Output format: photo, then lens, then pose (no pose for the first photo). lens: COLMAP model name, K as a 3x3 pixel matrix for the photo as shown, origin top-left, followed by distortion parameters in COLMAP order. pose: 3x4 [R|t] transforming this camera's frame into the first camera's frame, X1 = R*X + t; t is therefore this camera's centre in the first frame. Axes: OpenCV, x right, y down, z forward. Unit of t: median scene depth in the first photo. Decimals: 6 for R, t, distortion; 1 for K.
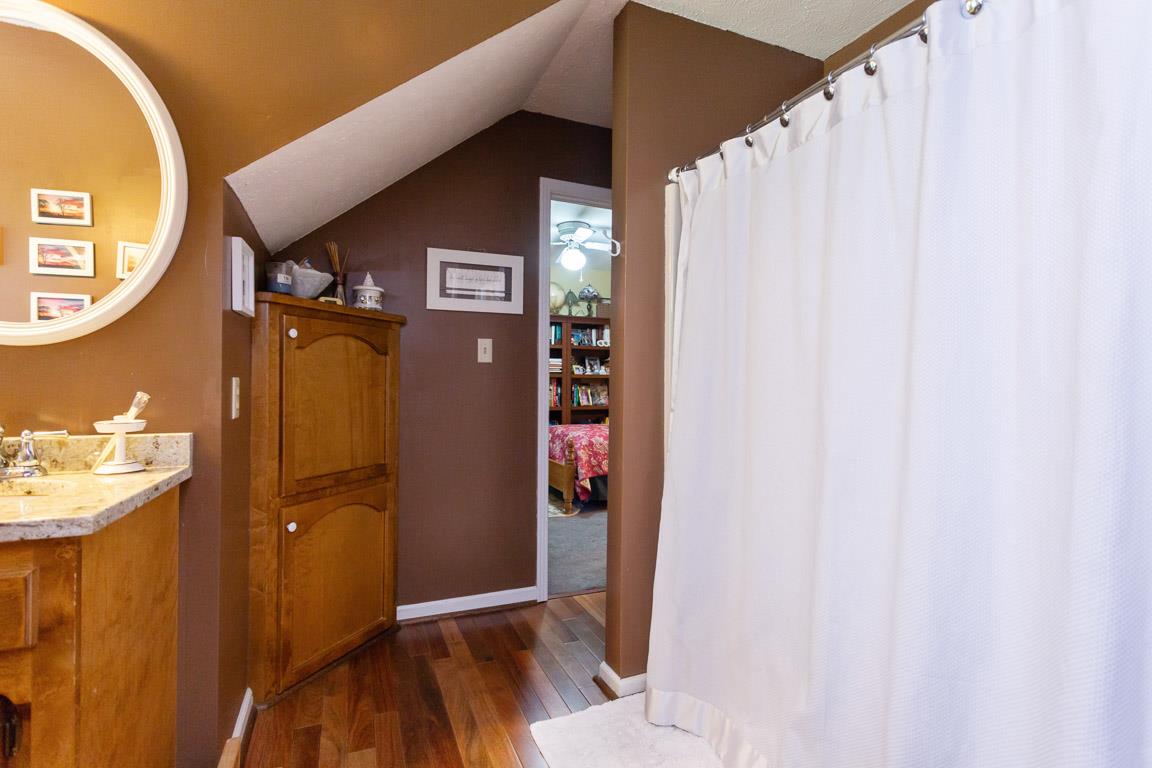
lens RADIAL K [[549.7, 0, 577.1], [0, 549.7, 388.3], [0, 0, 1]] dist [-0.000771, 0.001681]
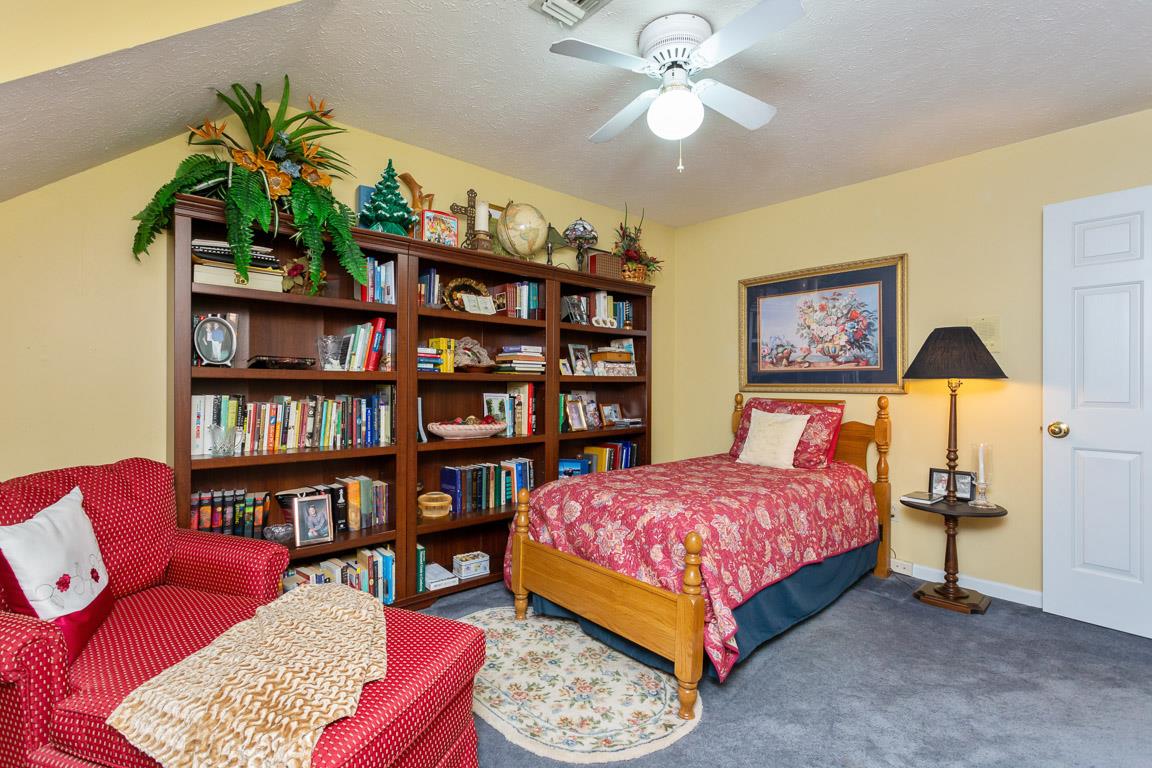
lens RADIAL K [[549.7, 0, 575.2], [0, 549.7, 386.8], [0, 0, 1]] dist [-0.000771, 0.001681]
pose [[0.941609, 0.000963, 0.336706, -0.207609], [-0.001057, 0.999999, 0.000098, -0.016197], [-0.336706, -0.000448, 0.941610, 0.557284]]
